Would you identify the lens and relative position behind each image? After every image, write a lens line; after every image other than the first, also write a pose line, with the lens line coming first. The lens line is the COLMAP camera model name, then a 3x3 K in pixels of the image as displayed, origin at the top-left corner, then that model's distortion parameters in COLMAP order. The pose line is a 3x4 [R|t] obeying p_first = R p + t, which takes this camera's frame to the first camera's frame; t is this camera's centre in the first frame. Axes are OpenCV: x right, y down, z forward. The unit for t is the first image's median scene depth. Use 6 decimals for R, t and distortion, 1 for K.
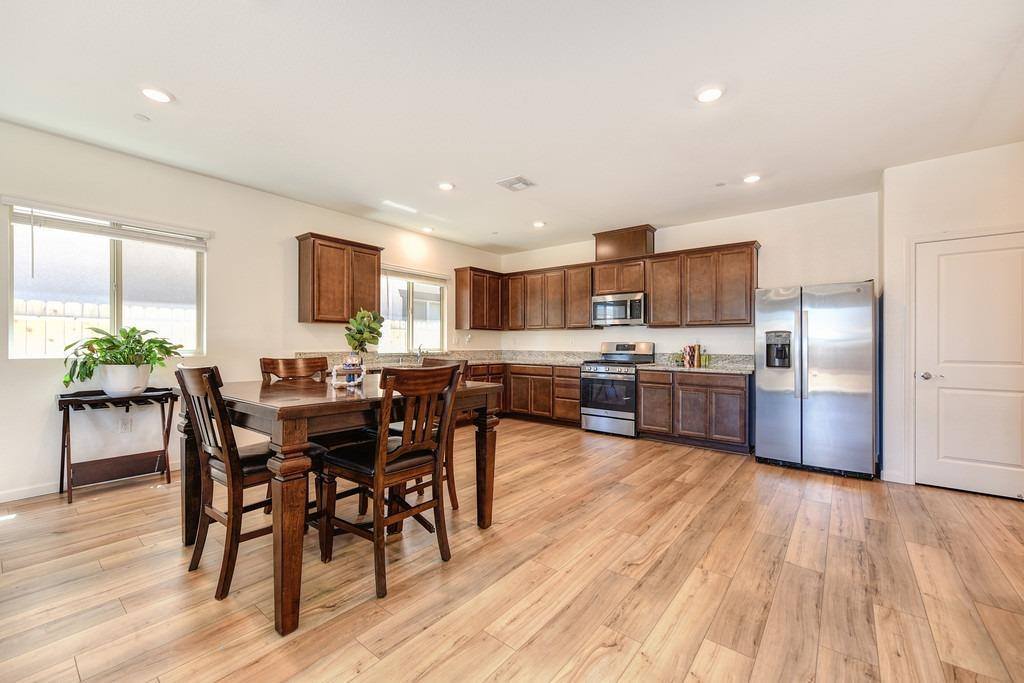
lens RADIAL K [[426.6, 0, 514.6], [0, 426.6, 349.5], [0, 0, 1]] dist [0.040878, -0.000122]
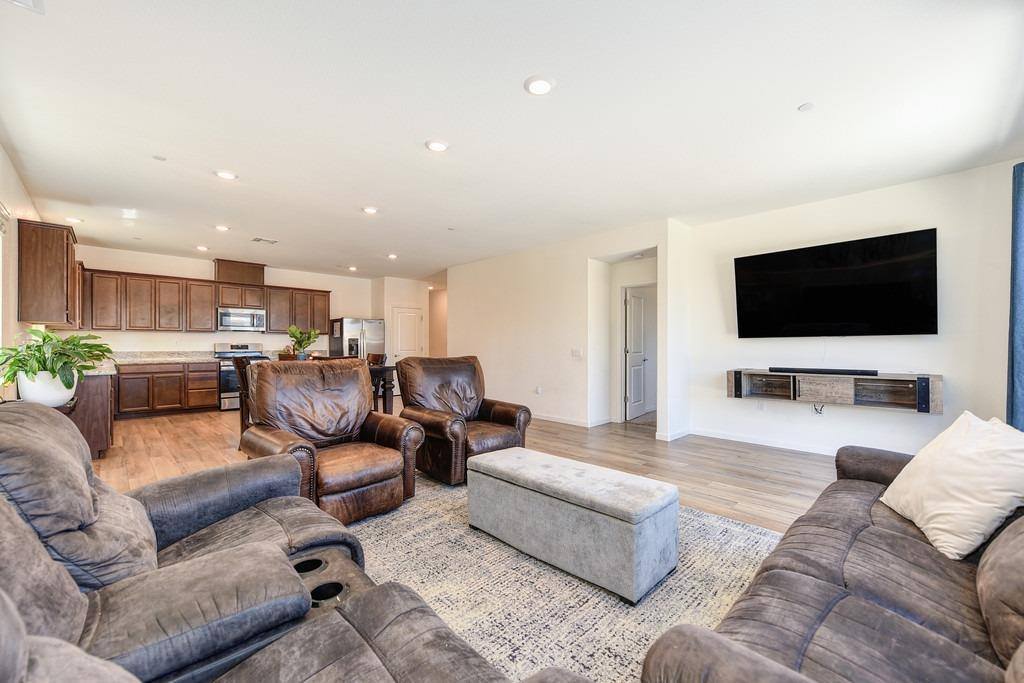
lens RADIAL K [[407.5, 0, 519.3], [0, 407.5, 344.9], [0, 0, 1]] dist [0.000197, 0.000244]
pose [[0.124887, -0.006821, 0.992147, -1.036913], [0.012803, 0.999904, 0.005263, -0.008319], [-0.992088, 0.012045, 0.124963, -0.060236]]
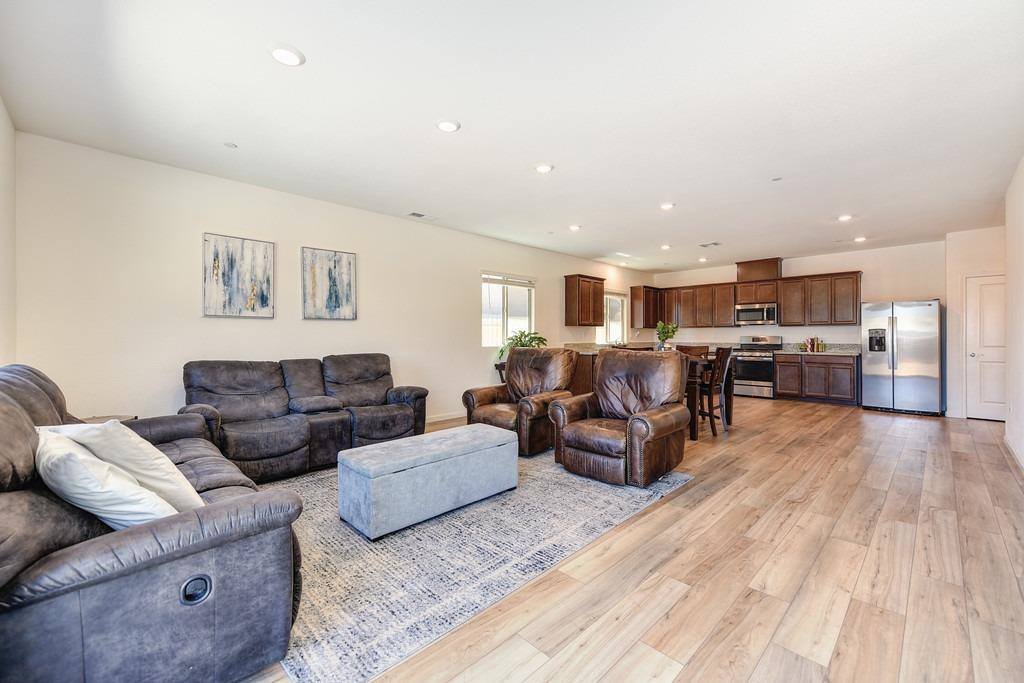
lens RADIAL K [[407.5, 0, 519.3], [0, 407.5, 344.9], [0, 0, 1]] dist [0.000197, 0.000244]
pose [[0.993132, -0.006034, -0.116842, -0.446283], [0.006606, 0.999968, 0.004509, 0.001847], [0.116811, -0.005250, 0.993140, -0.548773]]
